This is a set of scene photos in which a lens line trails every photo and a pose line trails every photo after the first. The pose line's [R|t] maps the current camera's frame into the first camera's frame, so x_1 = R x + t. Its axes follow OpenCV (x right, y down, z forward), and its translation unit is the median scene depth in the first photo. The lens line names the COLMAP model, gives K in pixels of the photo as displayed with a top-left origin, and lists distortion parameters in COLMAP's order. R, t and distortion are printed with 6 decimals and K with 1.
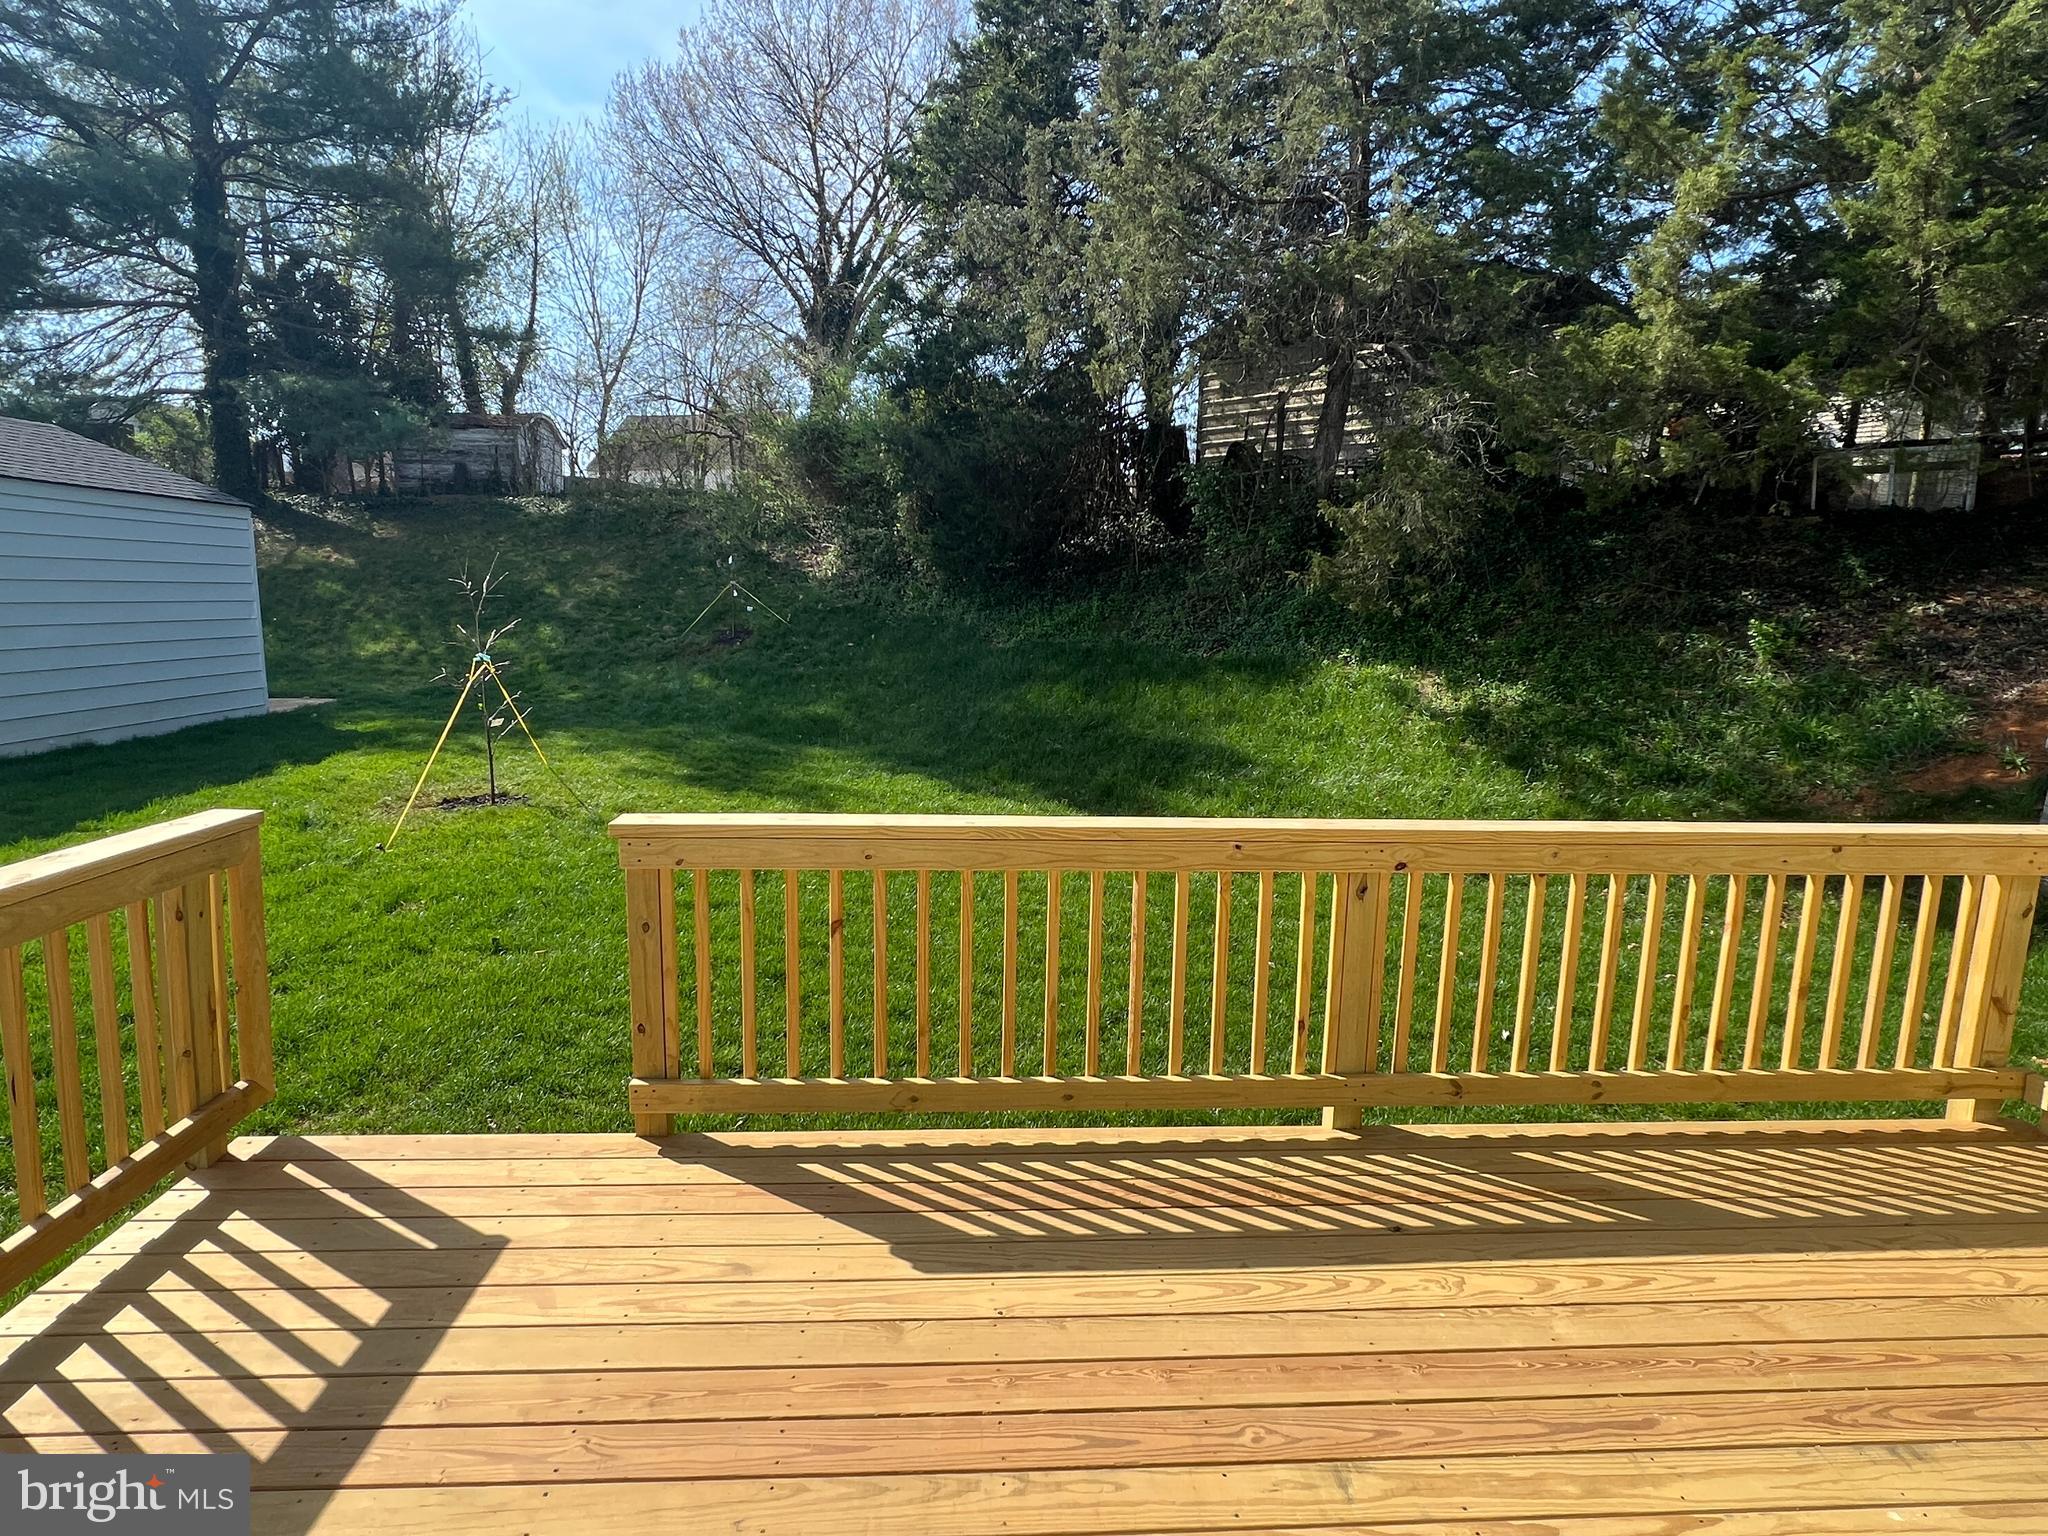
lens RADIAL K [[1099.6, 0, 1024.8], [0, 1099.6, 771.5], [0, 0, 1]] dist [0.002136, -0.000077]
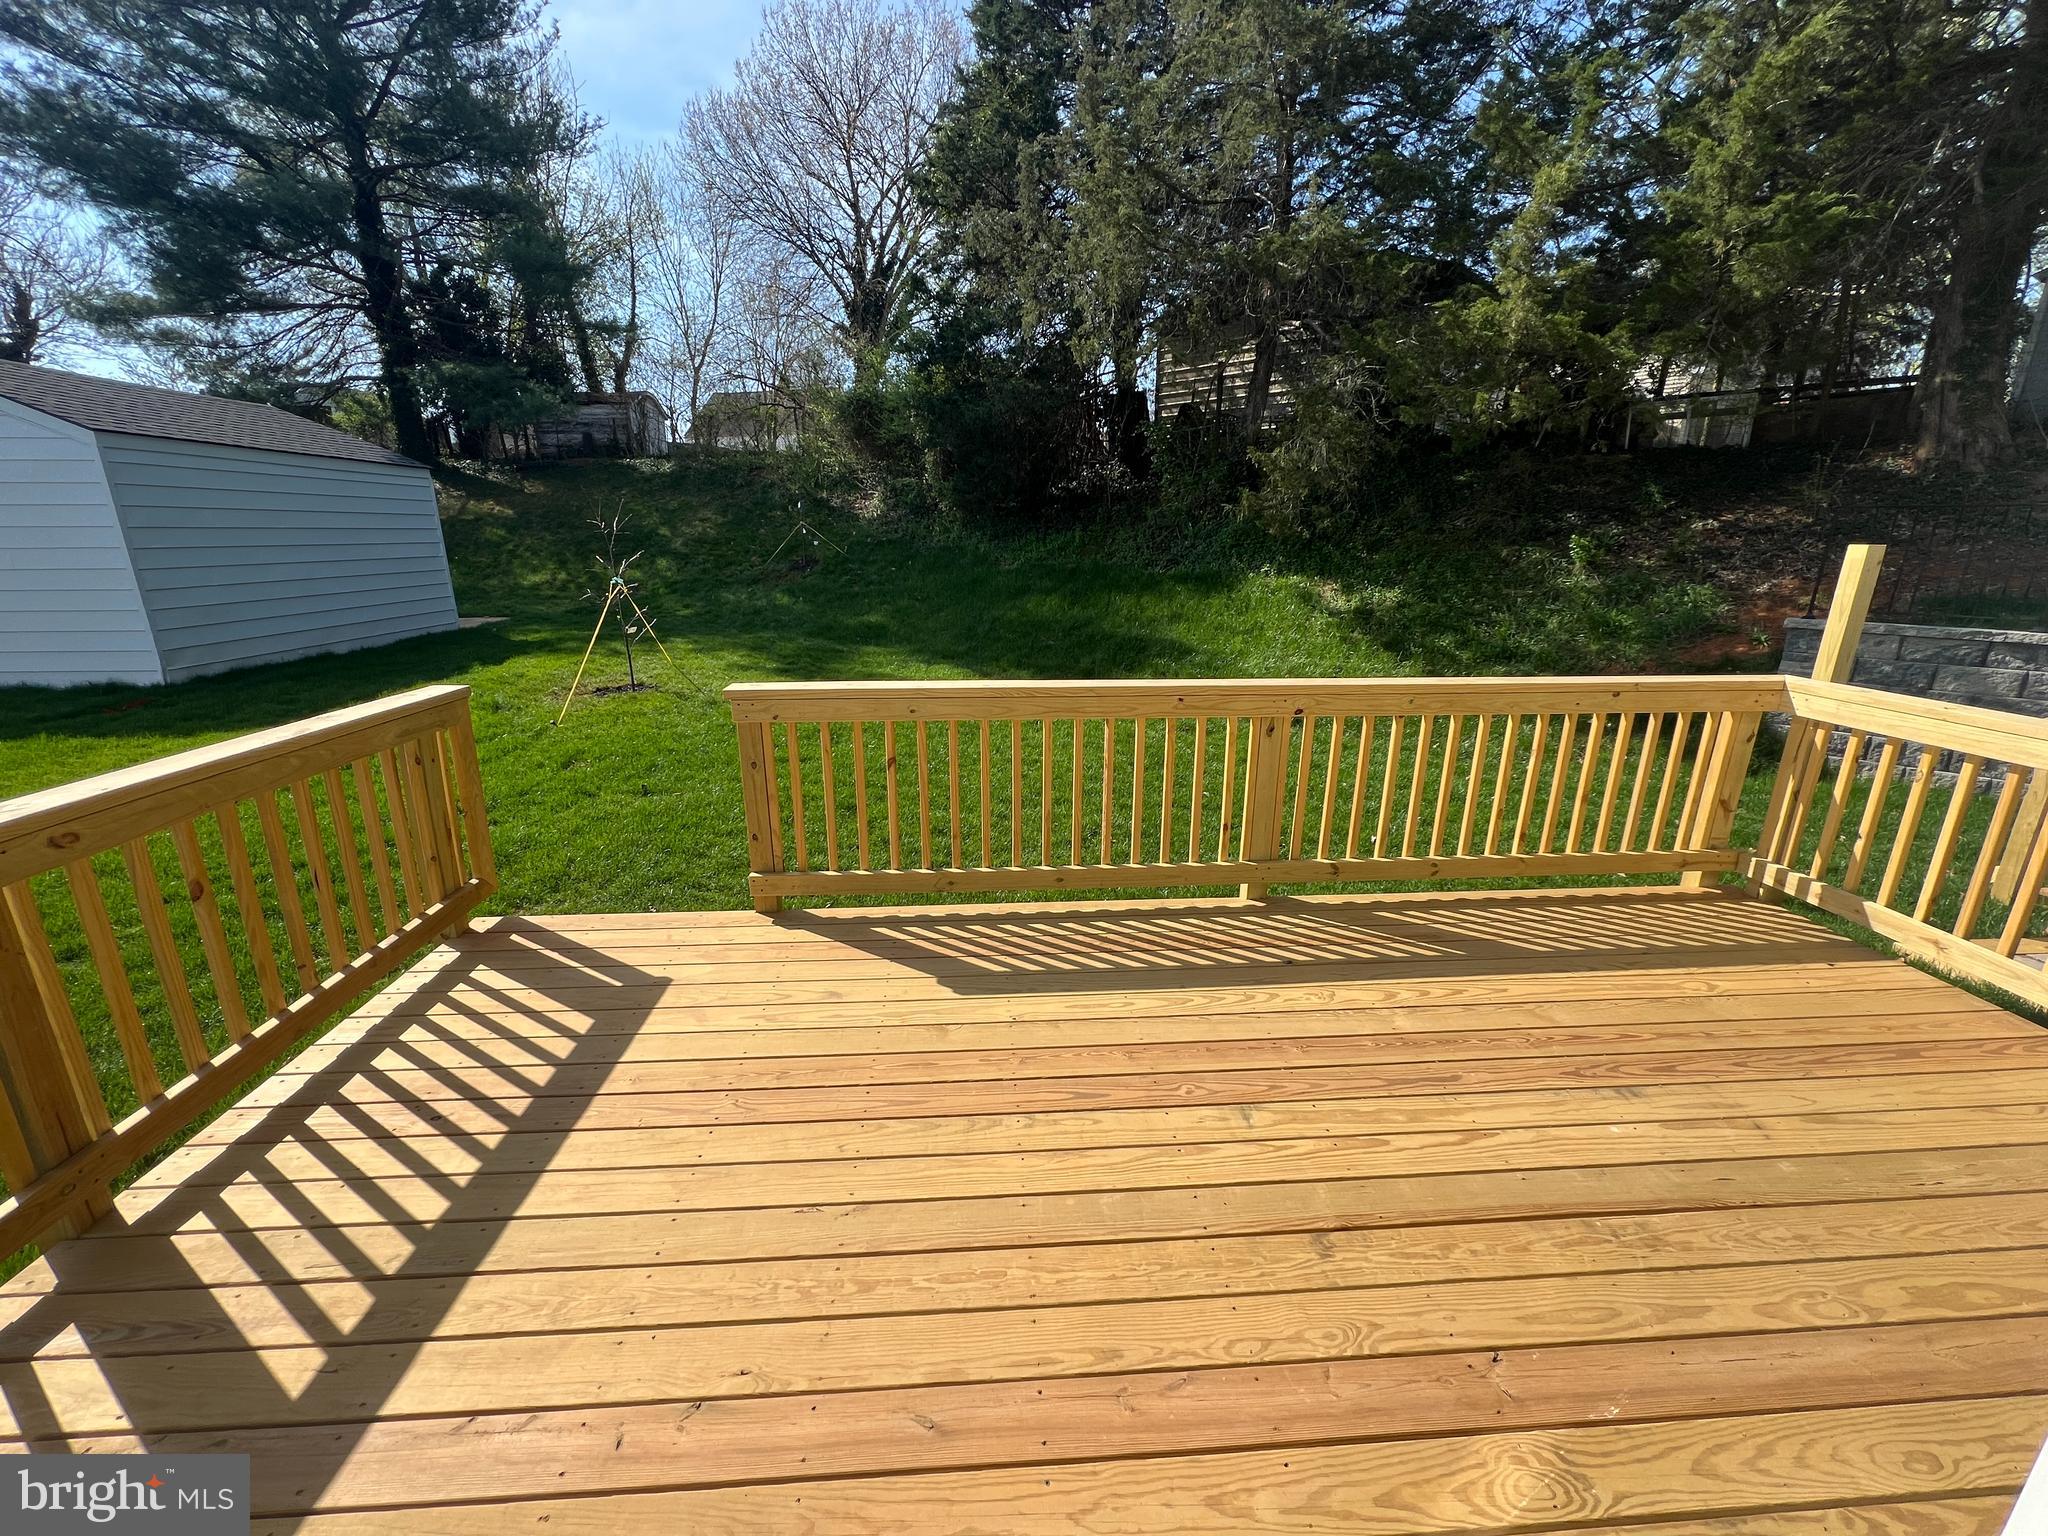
lens RADIAL K [[814.3, 0, 1028.7], [0, 814.3, 767.9], [0, 0, 1]] dist [0.002572, -0.000374]
pose [[0.999844, -0.017690, -0.000004, 0.000638], [0.017556, 0.992242, 0.123073, 0.006569], [-0.002174, -0.123054, 0.992398, -0.005840]]
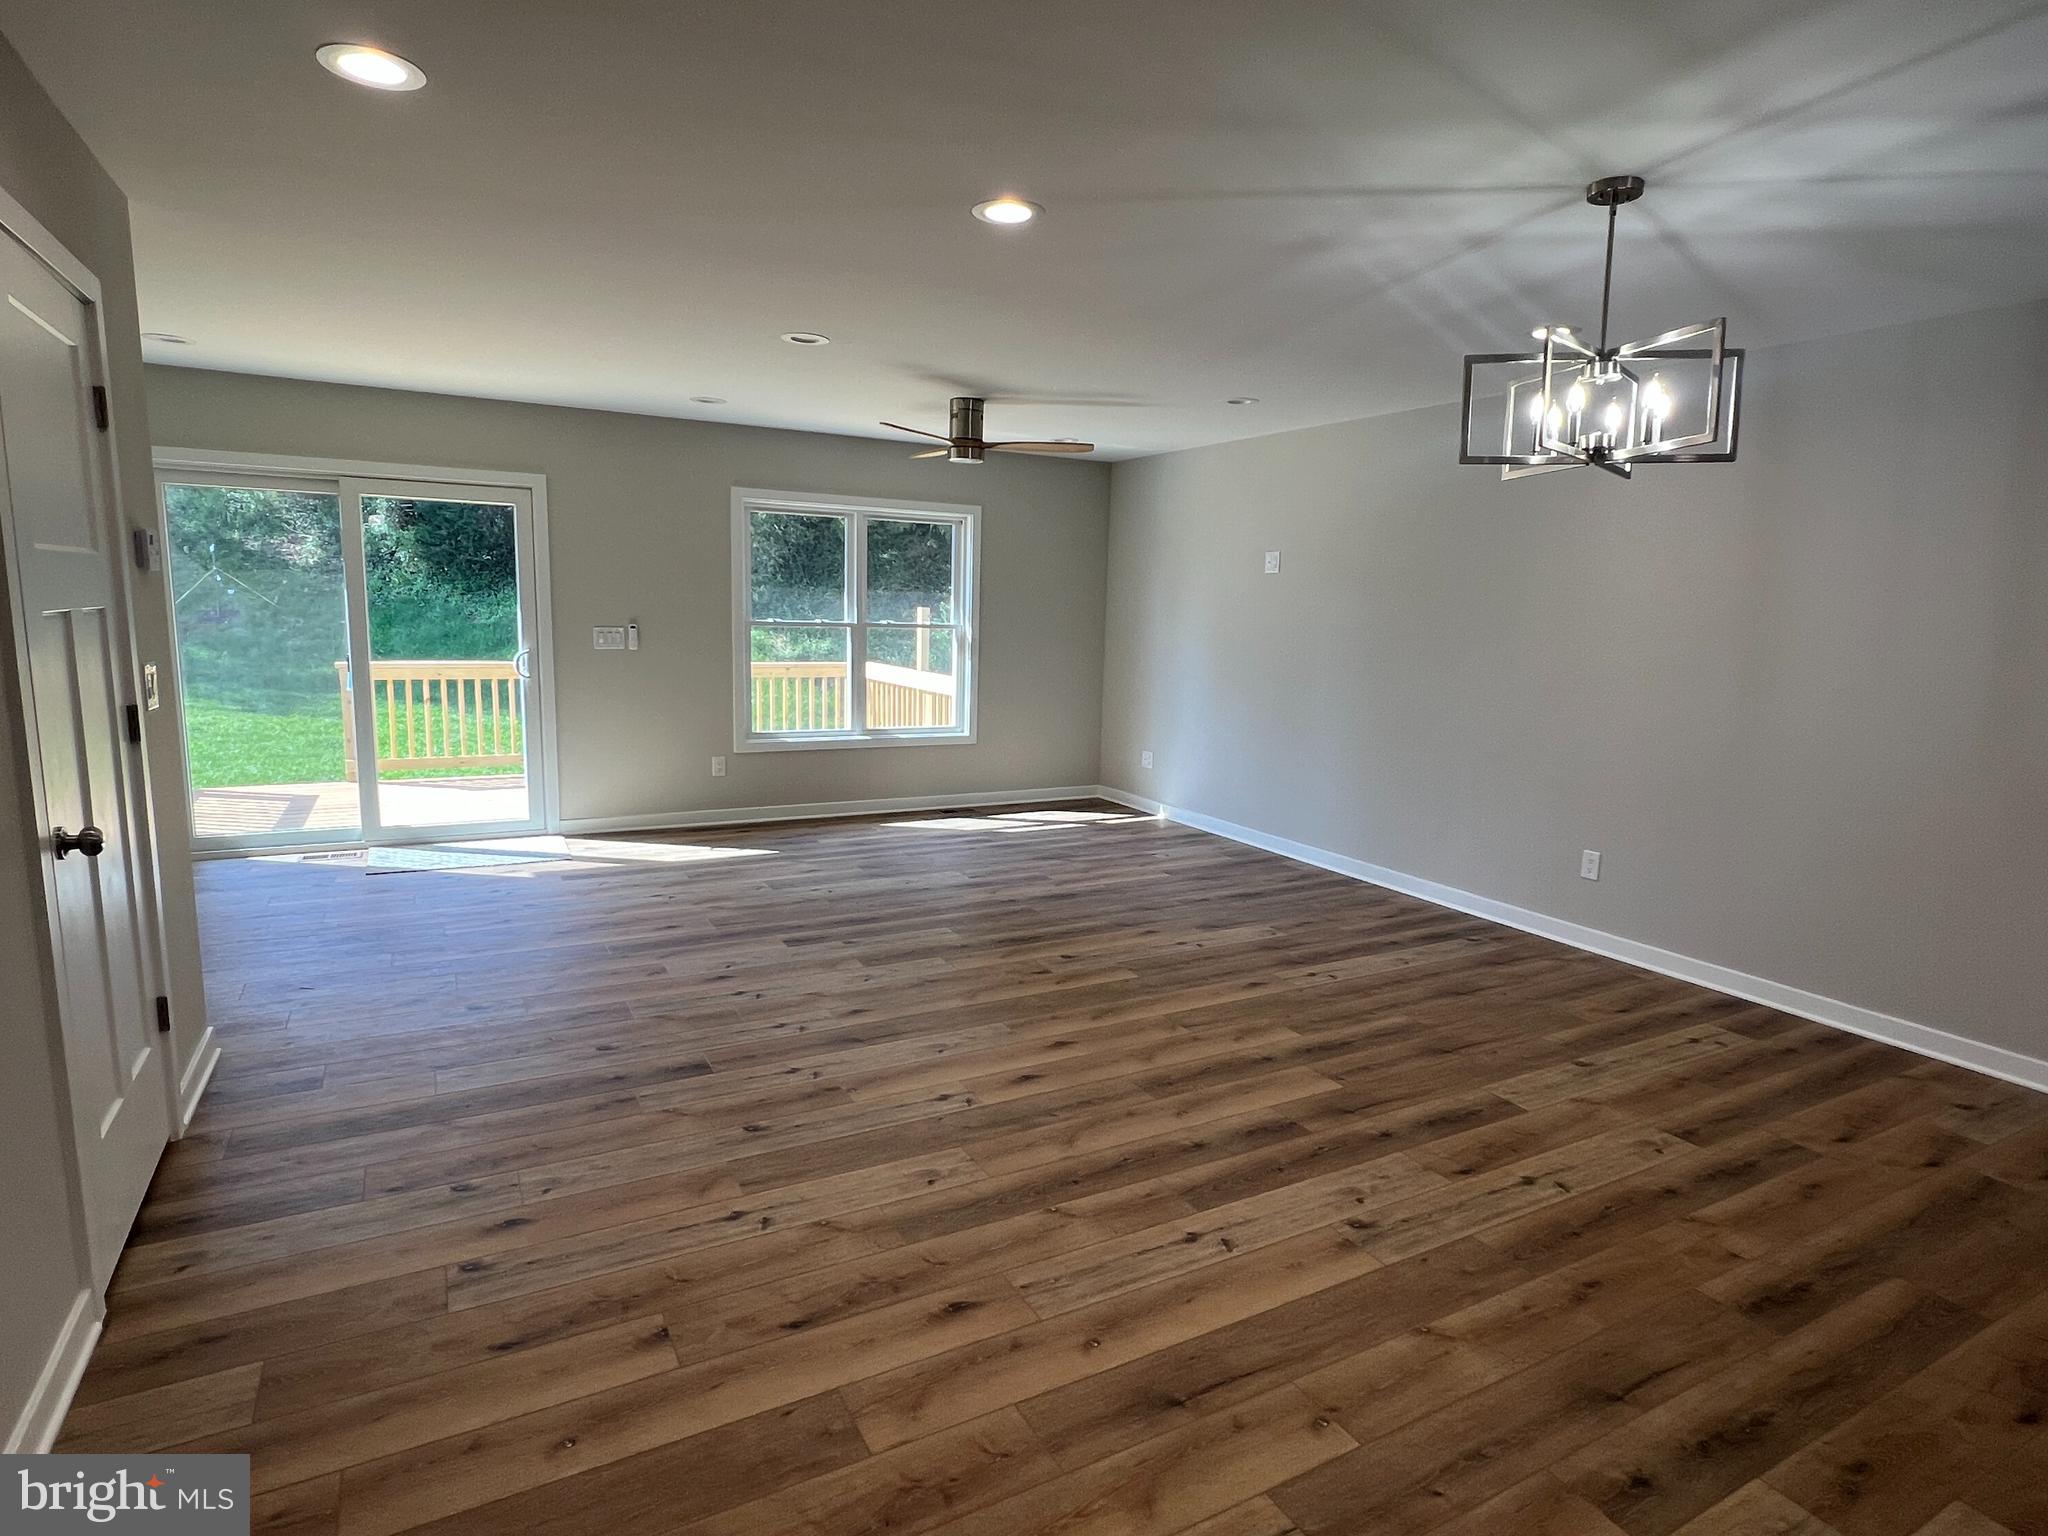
lens RADIAL K [[1099.6, 0, 1022.1], [0, 1099.6, 763.2], [0, 0, 1]] dist [0.002136, -0.000077]
pose [[0.905980, -0.055193, 0.419707, -0.000471], [0.054972, 0.998408, 0.012631, 0.092359], [-0.419736, 0.011629, 0.907572, -0.576732]]
